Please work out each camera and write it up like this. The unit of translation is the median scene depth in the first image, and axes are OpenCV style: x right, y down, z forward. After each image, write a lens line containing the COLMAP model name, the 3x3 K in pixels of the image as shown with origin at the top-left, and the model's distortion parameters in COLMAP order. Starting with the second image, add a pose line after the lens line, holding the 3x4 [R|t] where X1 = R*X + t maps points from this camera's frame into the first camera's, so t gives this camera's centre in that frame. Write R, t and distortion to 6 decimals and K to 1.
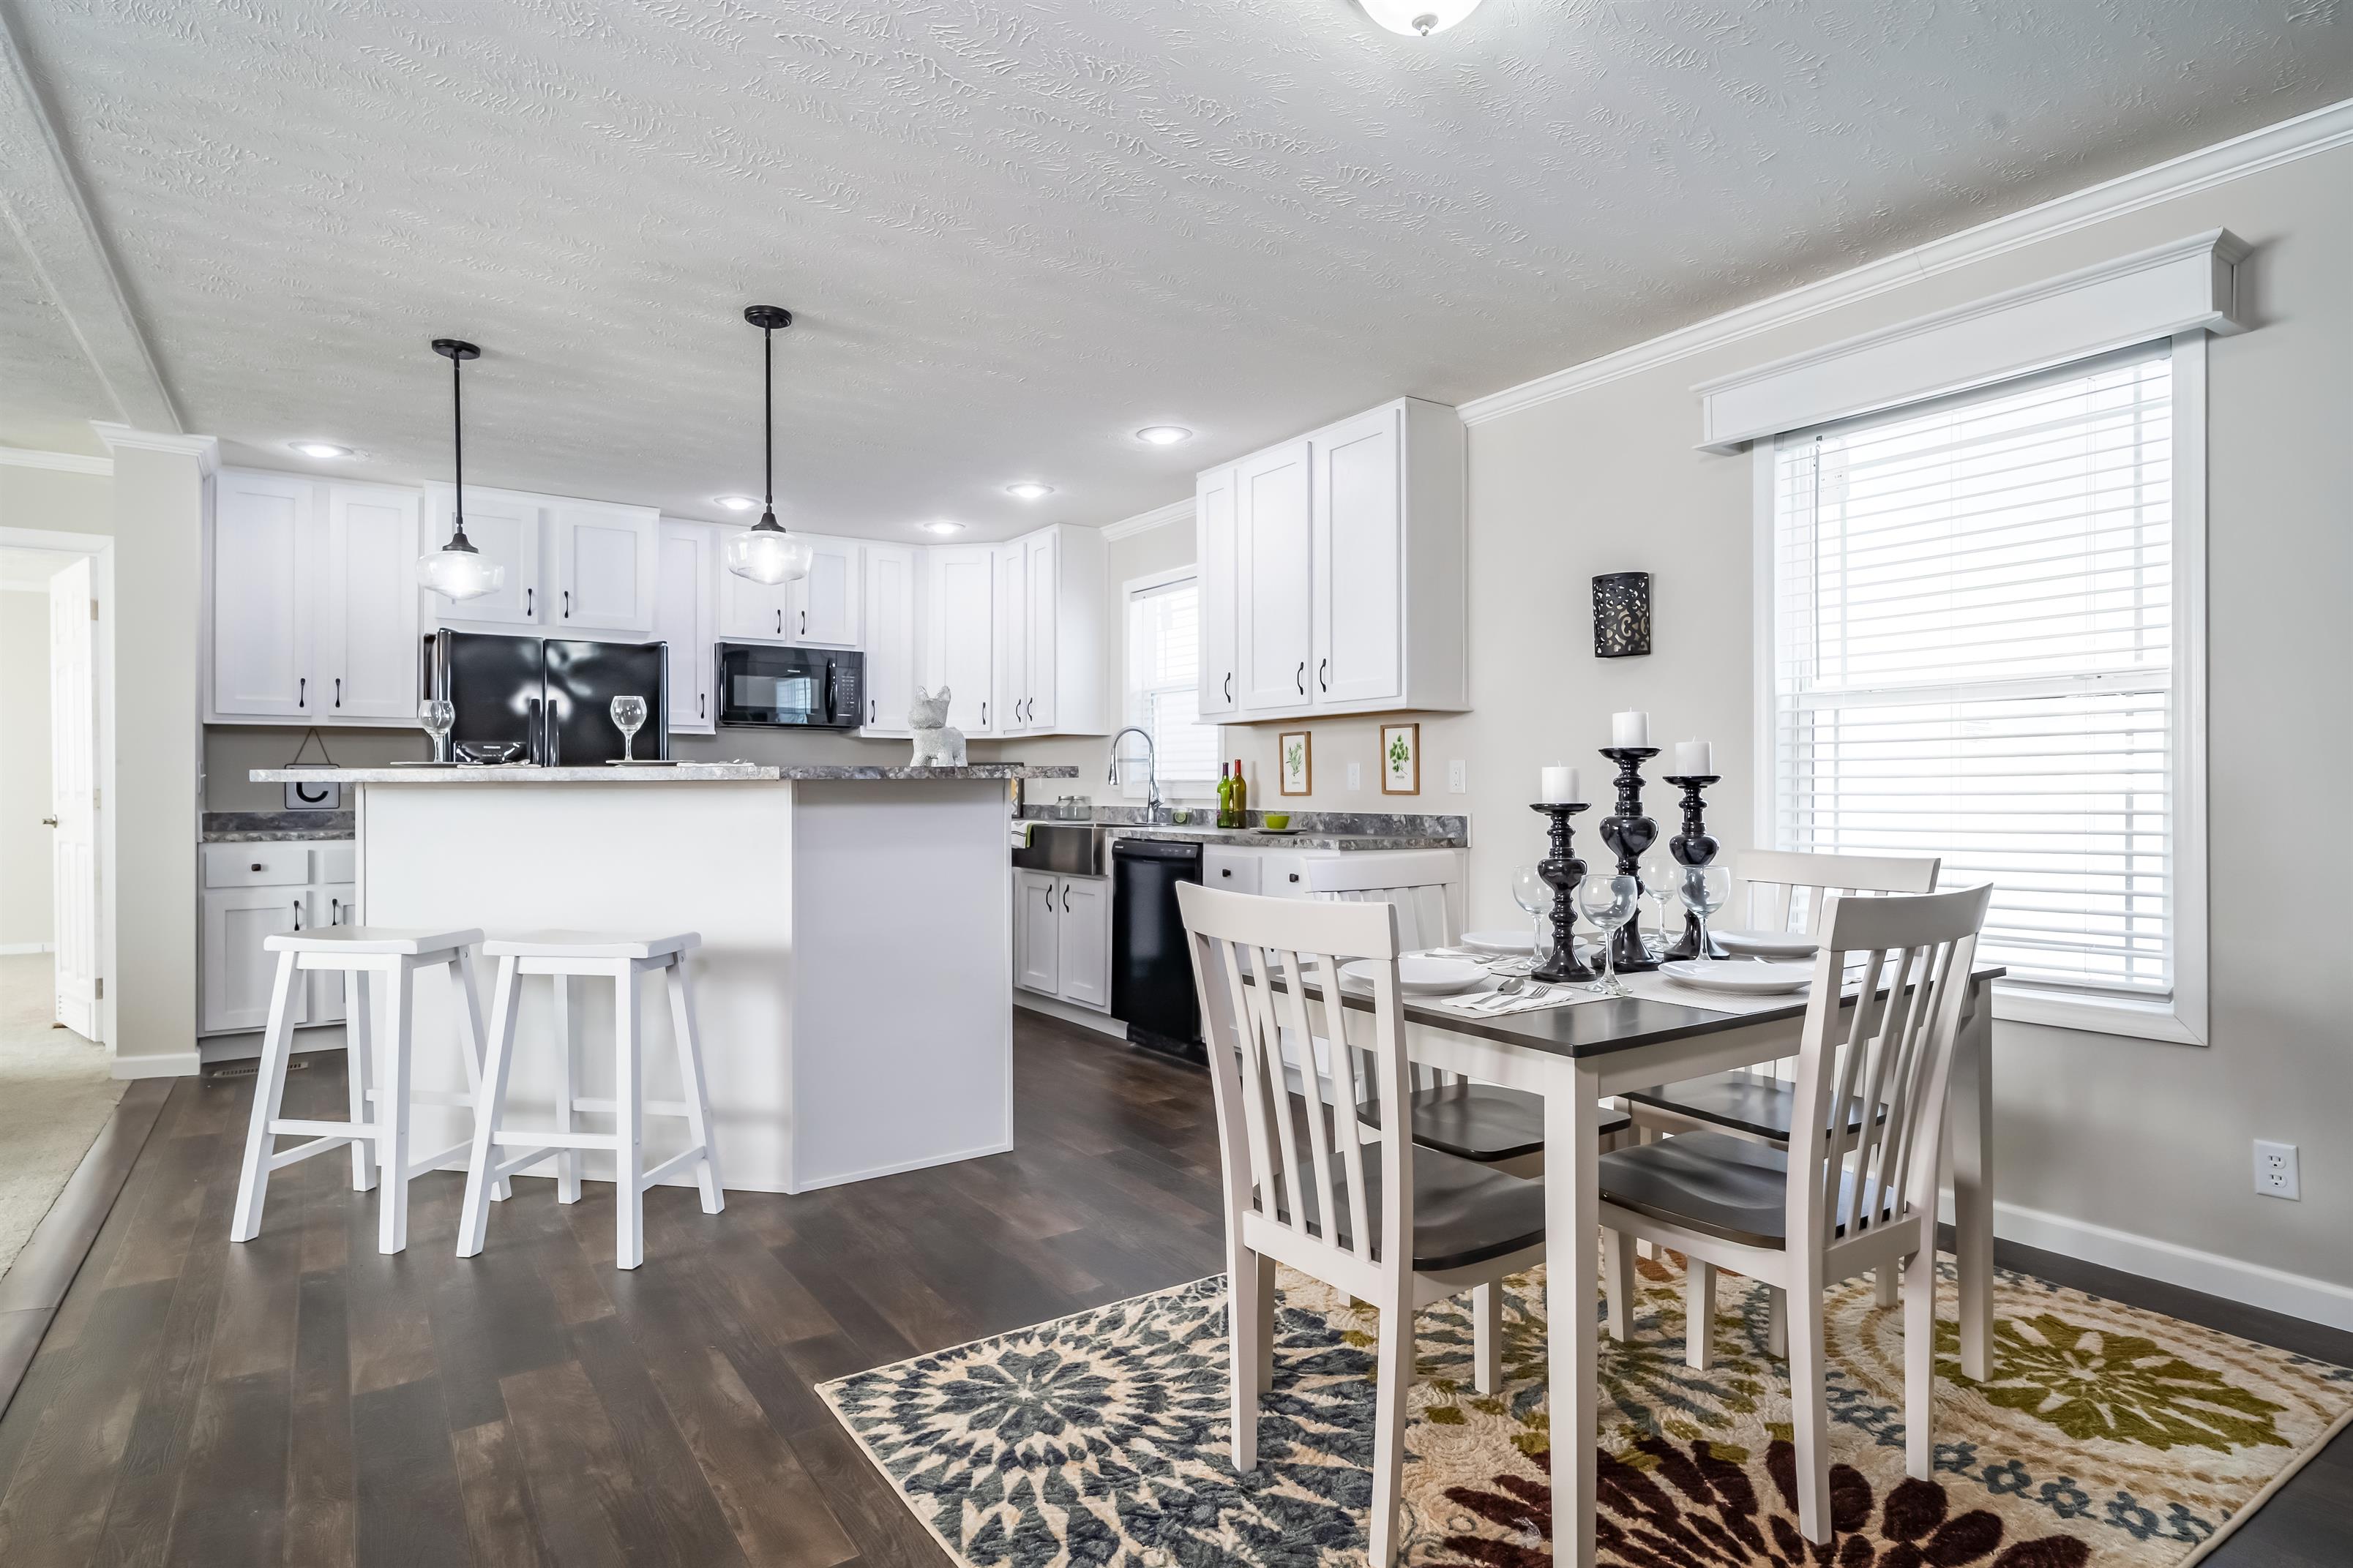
lens RADIAL K [[1226.5, 0, 1141.3], [0, 1226.5, 768.8], [0, 0, 1]] dist [0.010959, 0.000686]
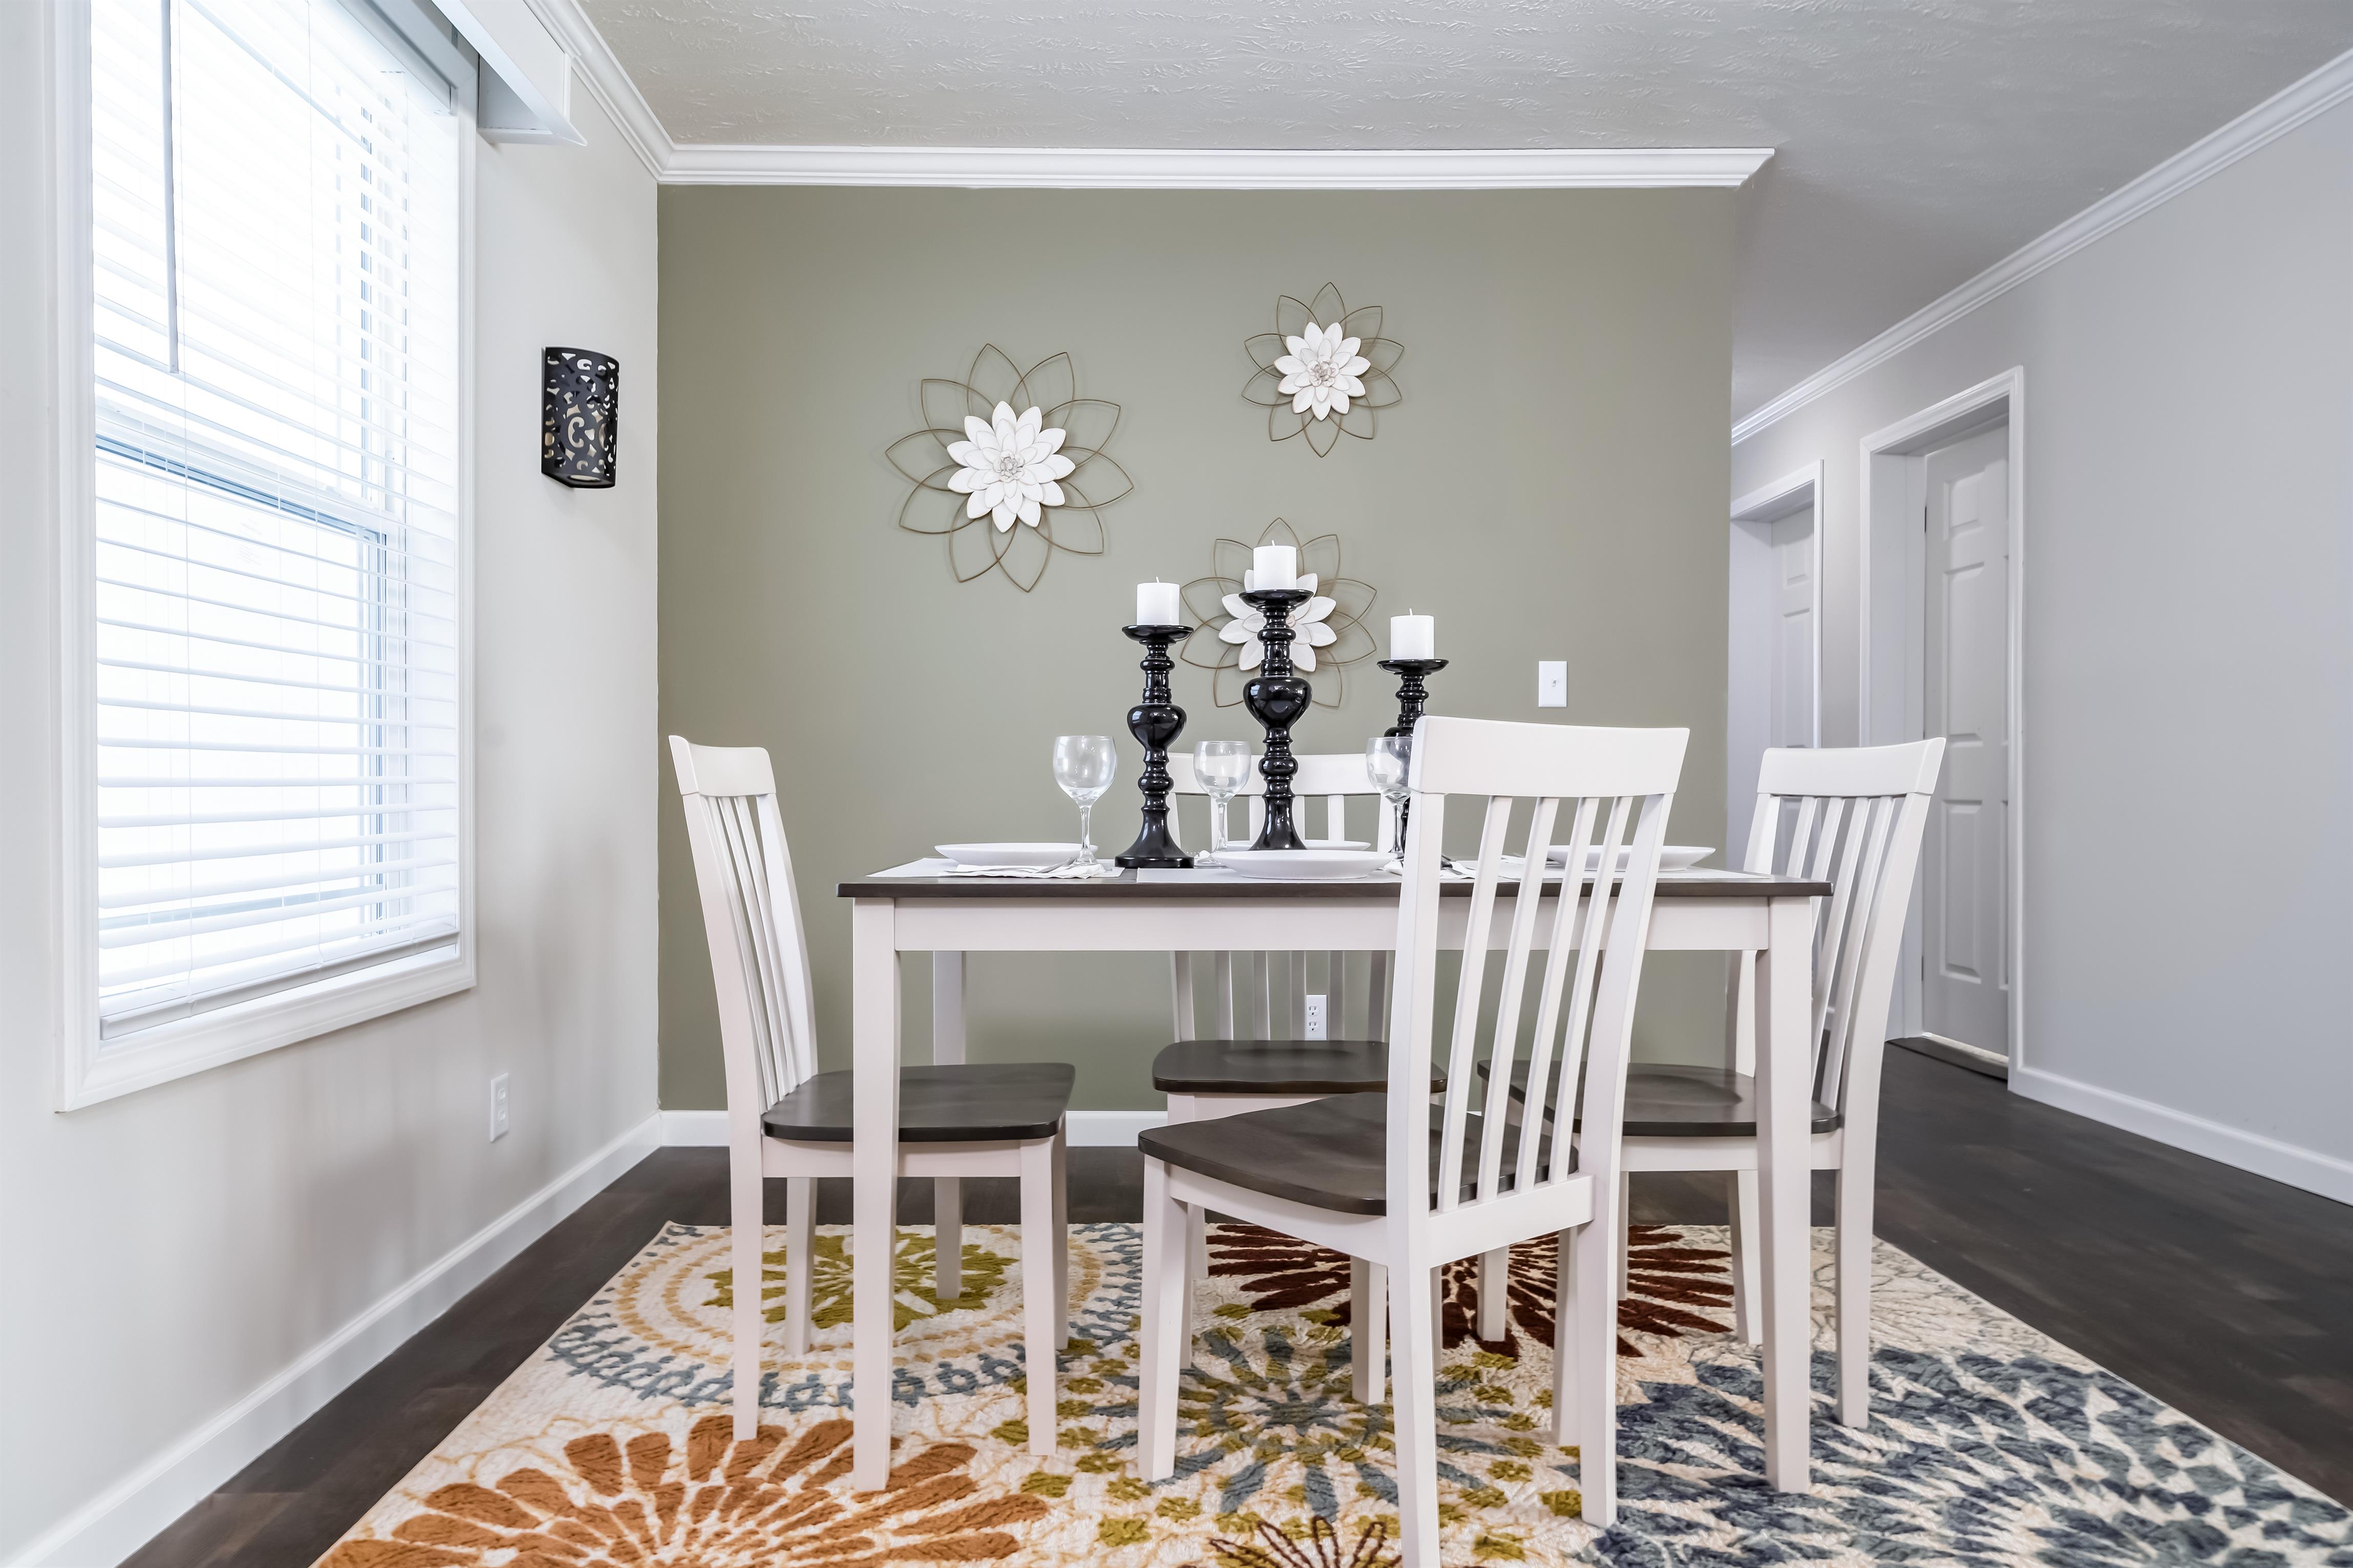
lens RADIAL K [[1448.3, 0, 1147.4], [0, 1448.3, 818.4], [0, 0, 1]] dist [-0.005279, 0.002630]
pose [[-0.842460, -0.006271, 0.538723, -0.024442], [-0.004021, 0.999978, 0.005352, 0.082896], [-0.538744, 0.002343, -0.842466, 1.218970]]
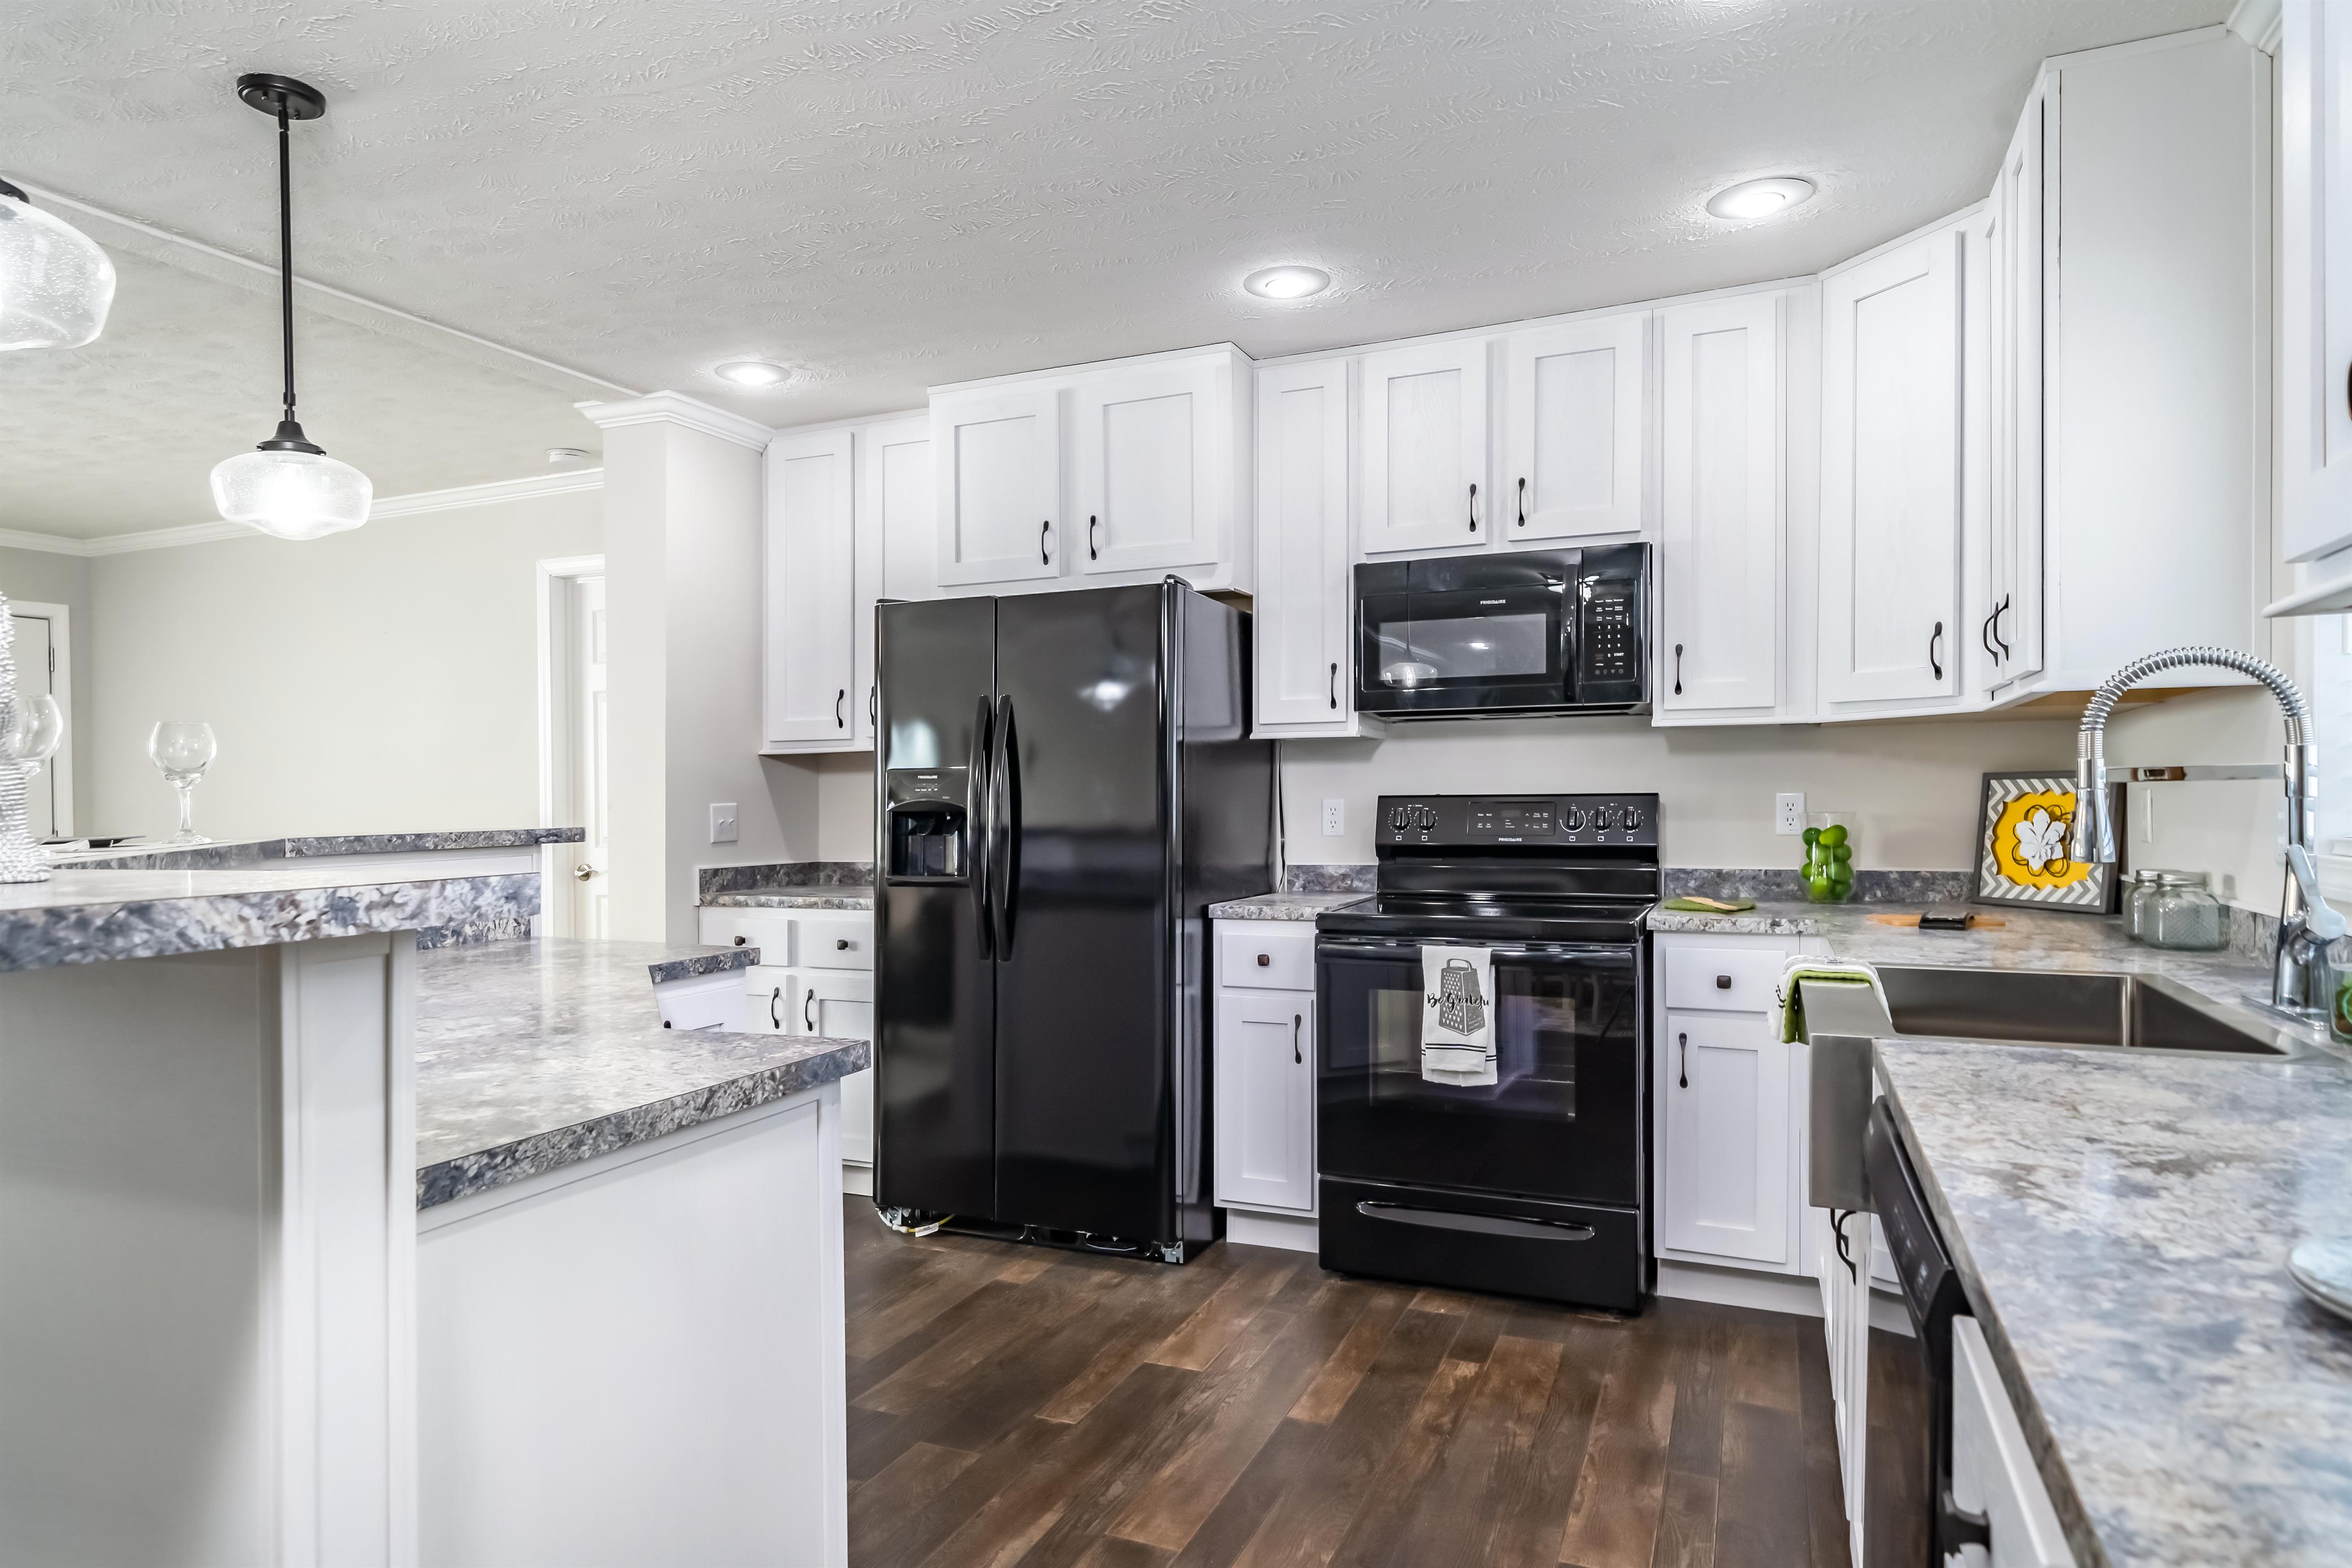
lens RADIAL K [[1384.8, 0, 1125.1], [0, 1384.8, 831.0], [0, 0, 1]] dist [0.000581, 0.002070]
pose [[0.532515, 0.014843, -0.846291, 0.212774], [0.025588, 0.999107, 0.033624, -0.016992], [0.846034, -0.039560, 0.531659, 1.074149]]
